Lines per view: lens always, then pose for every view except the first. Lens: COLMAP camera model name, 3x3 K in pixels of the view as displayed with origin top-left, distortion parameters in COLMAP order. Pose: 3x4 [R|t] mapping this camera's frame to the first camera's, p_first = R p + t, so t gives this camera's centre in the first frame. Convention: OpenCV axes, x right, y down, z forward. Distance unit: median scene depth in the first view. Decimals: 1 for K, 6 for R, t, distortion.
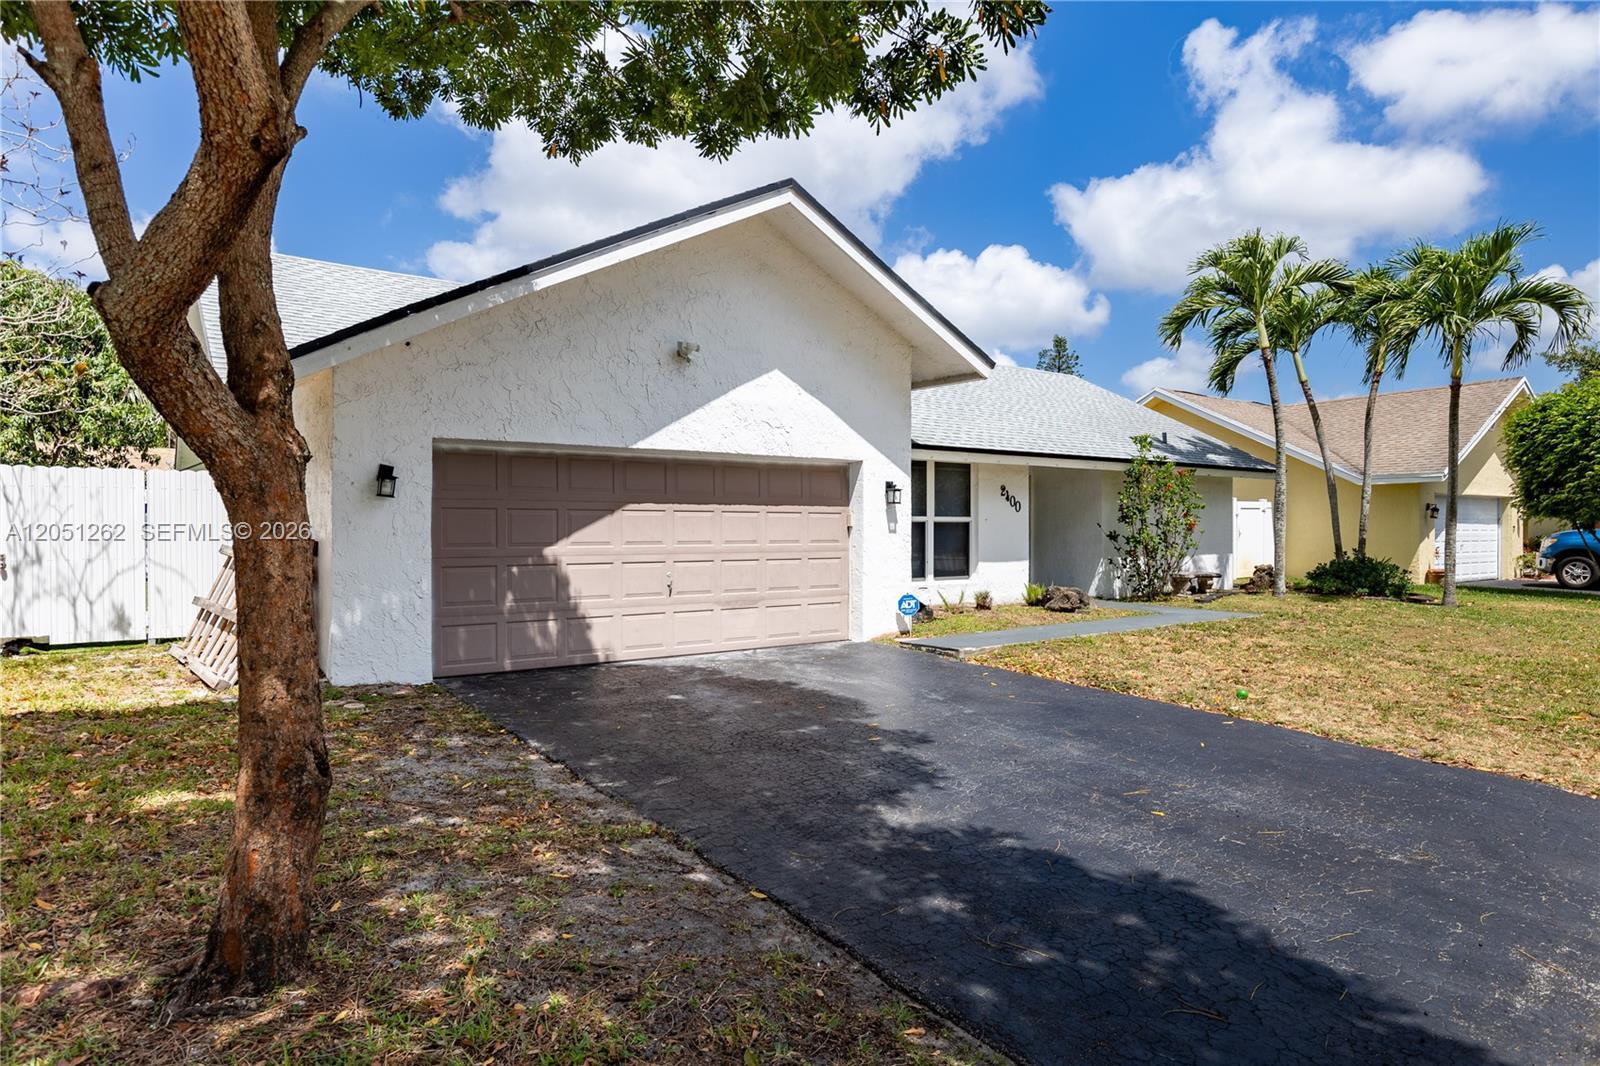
lens RADIAL K [[952.3, 0, 800.0], [0, 952.3, 533.0], [0, 0, 1]] dist [0.002193, 0.000069]
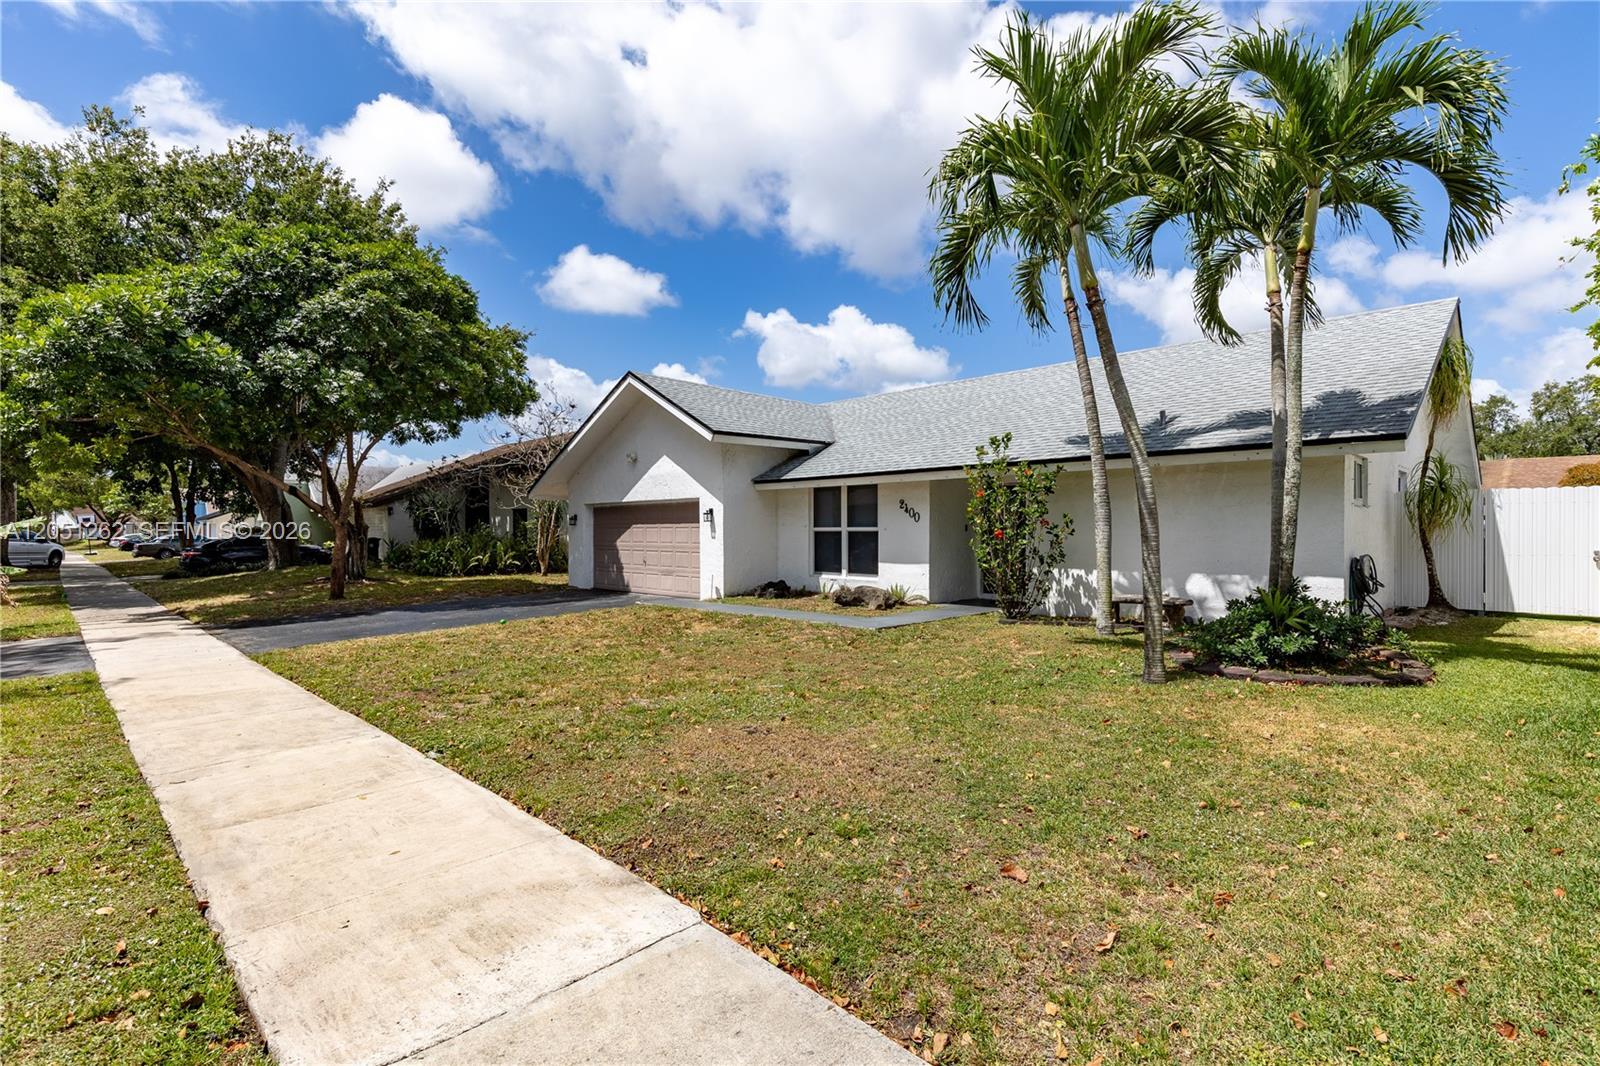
lens RADIAL K [[727.4, 0, 800.0], [0, 727.4, 533.0], [0, 0, 1]] dist [-0.000157, -0.000010]
pose [[0.154686, 0.004112, -0.987955, 1.386552], [-0.001136, 0.999991, 0.003984, -0.015889], [0.987963, 0.000506, 0.154690, 0.948783]]
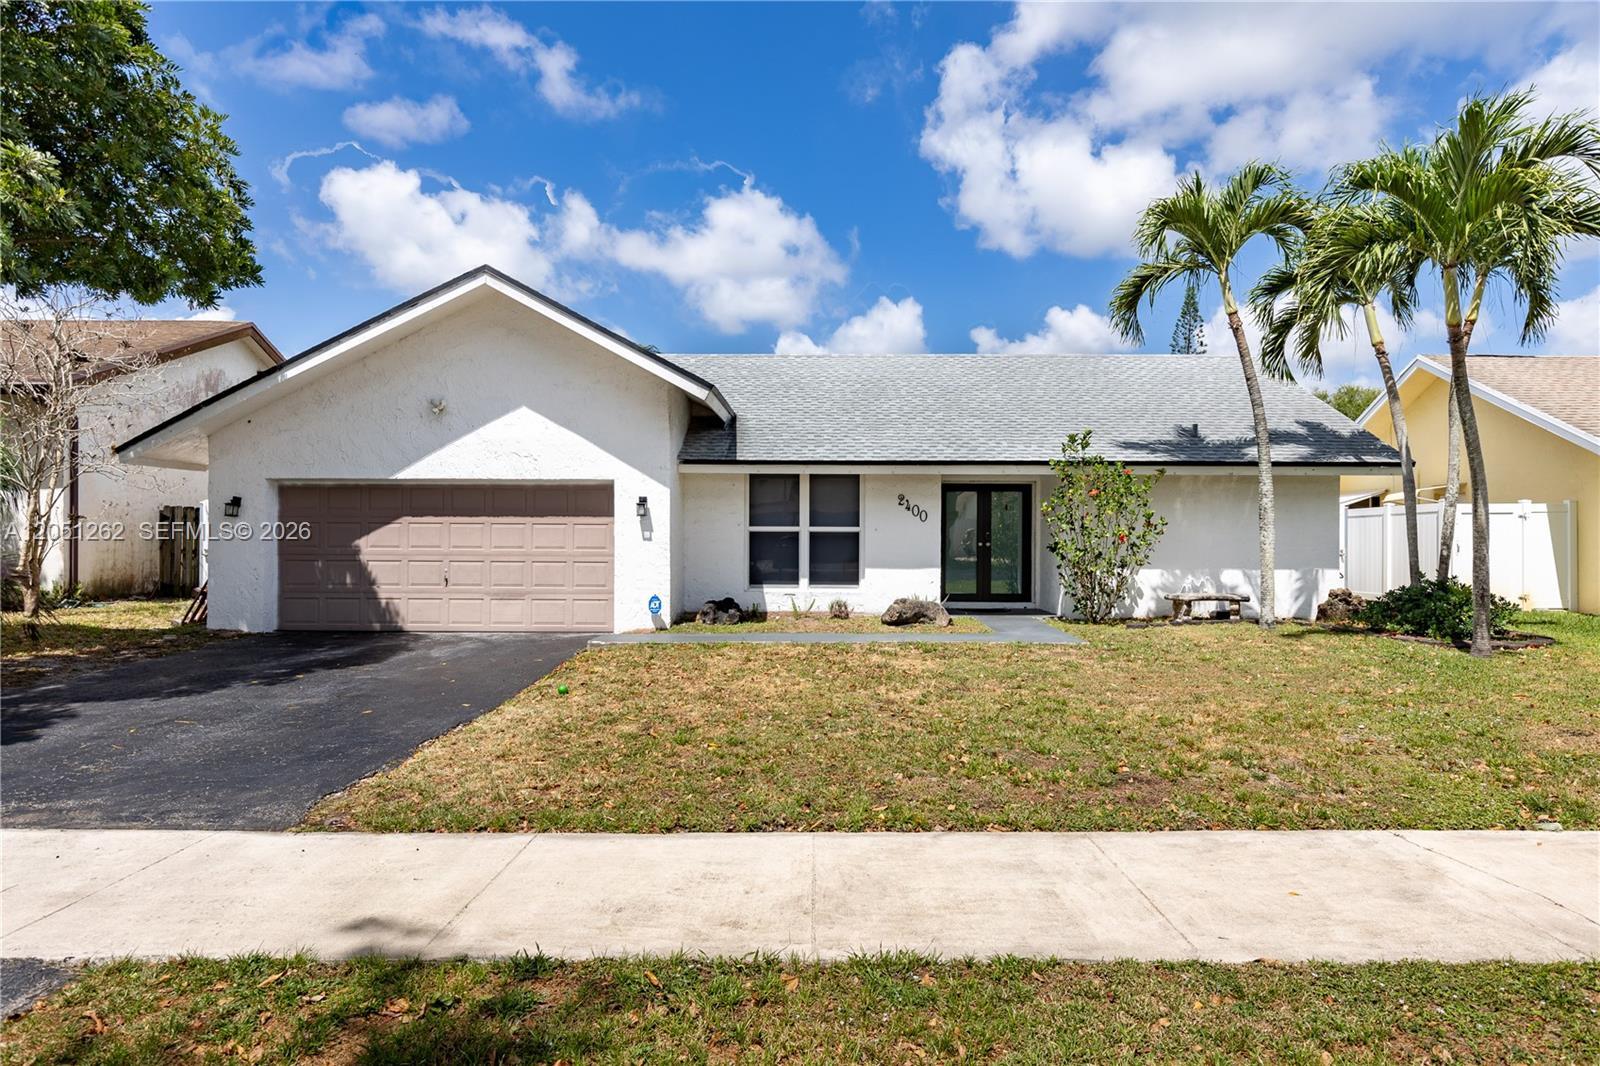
lens RADIAL K [[952.3, 0, 800.0], [0, 952.3, 533.0], [0, 0, 1]] dist [0.002193, 0.000069]
pose [[0.790791, 0.003374, -0.612077, 0.939602], [-0.008224, 0.999953, -0.005114, -0.005824], [0.612031, 0.009078, 0.790781, 0.208037]]
